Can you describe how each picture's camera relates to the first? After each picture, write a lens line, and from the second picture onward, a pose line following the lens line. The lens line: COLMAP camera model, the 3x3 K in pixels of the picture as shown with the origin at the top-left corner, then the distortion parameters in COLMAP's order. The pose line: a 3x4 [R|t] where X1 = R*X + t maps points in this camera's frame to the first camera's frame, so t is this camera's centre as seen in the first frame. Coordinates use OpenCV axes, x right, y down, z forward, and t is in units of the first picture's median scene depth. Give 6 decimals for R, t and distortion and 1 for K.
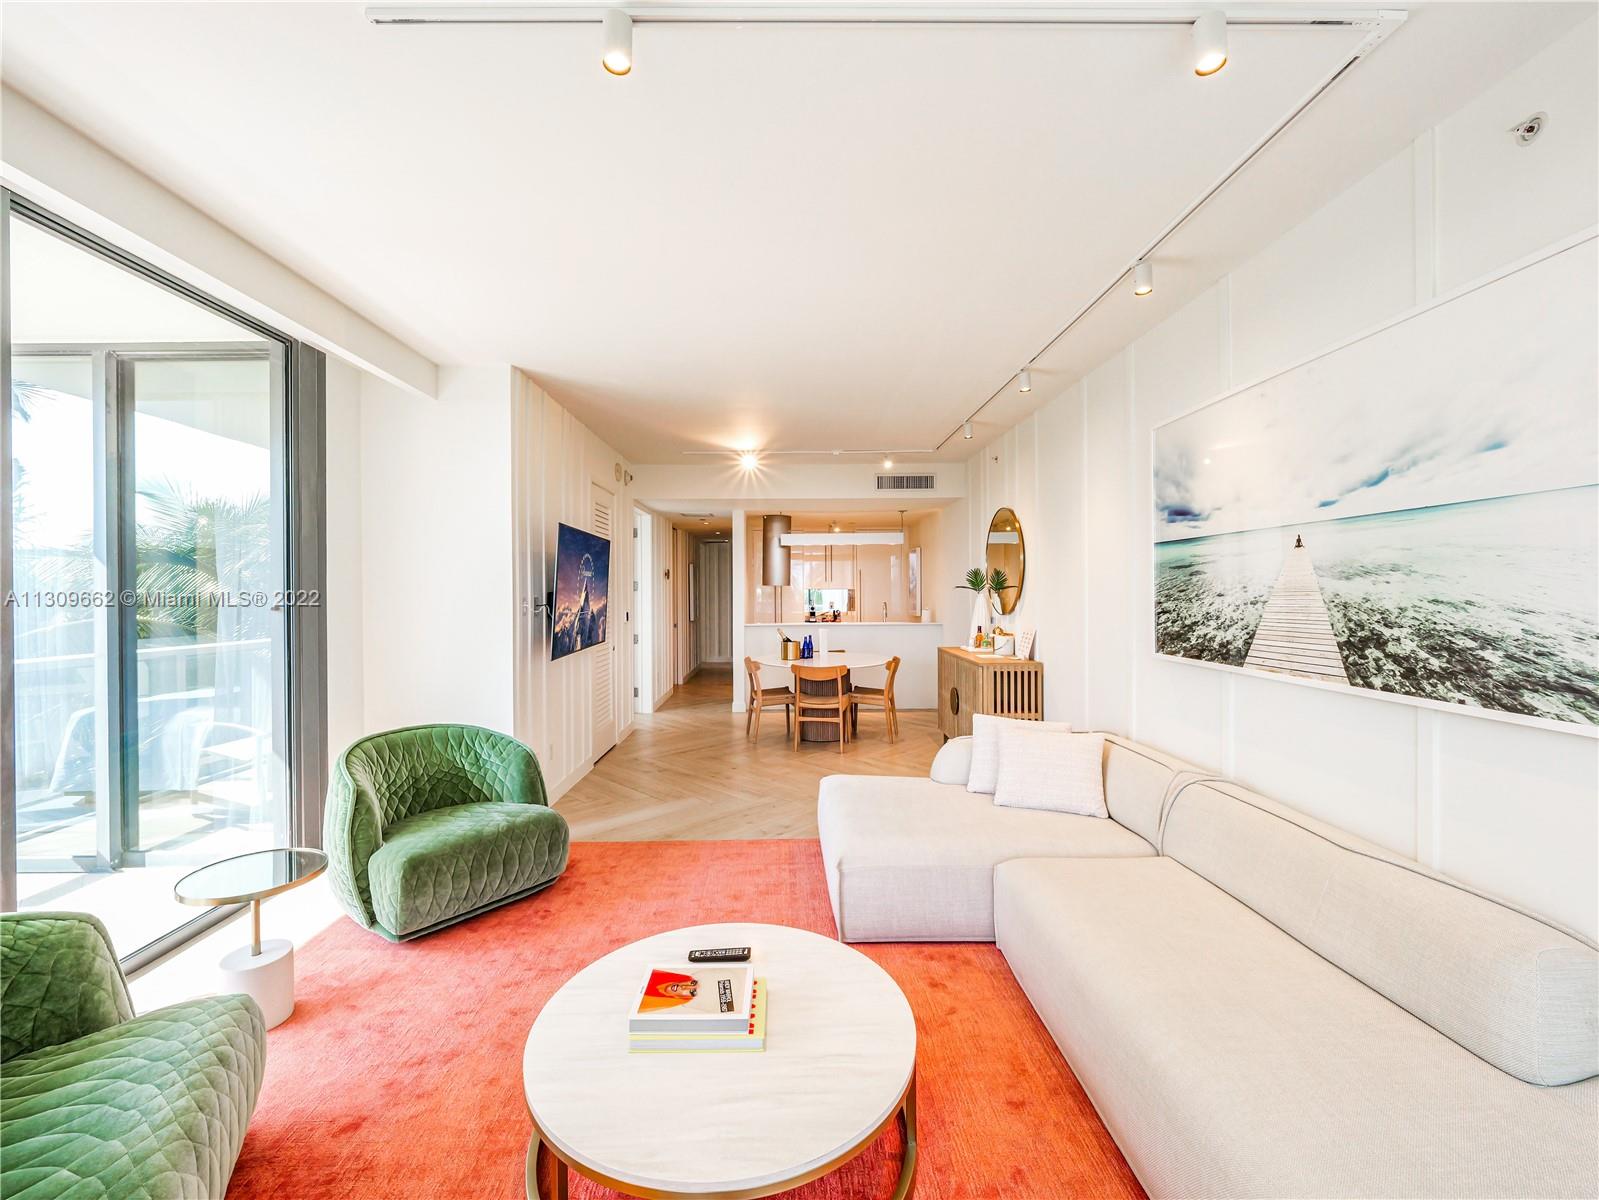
lens RADIAL K [[664.3, 0, 801.1], [0, 664.3, 595.7], [0, 0, 1]] dist [-0.004085, -0.000050]
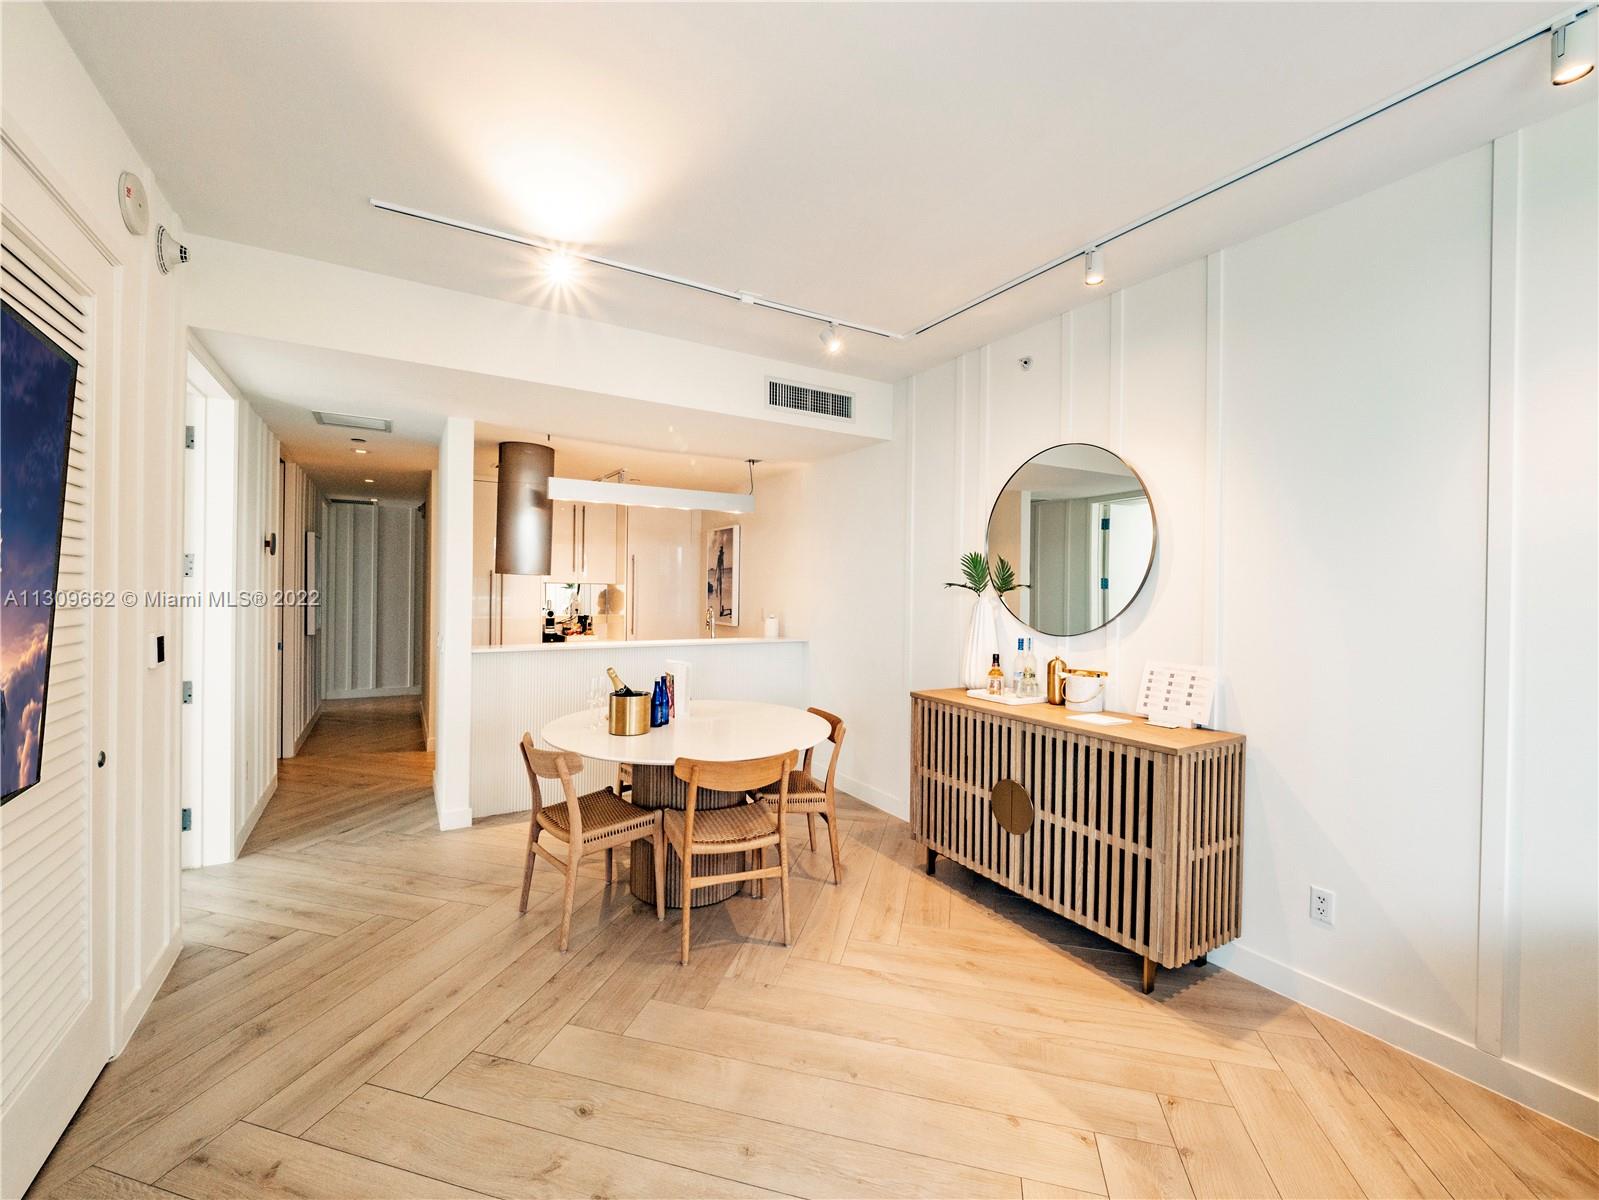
lens RADIAL K [[664.3, 0, 796.4], [0, 664.3, 594.6], [0, 0, 1]] dist [-0.004085, -0.000050]
pose [[0.870507, 0.015160, 0.491923, -0.135006], [-0.016693, 0.999860, -0.001274, -0.001429], [-0.491874, -0.007103, 0.870638, 0.506502]]
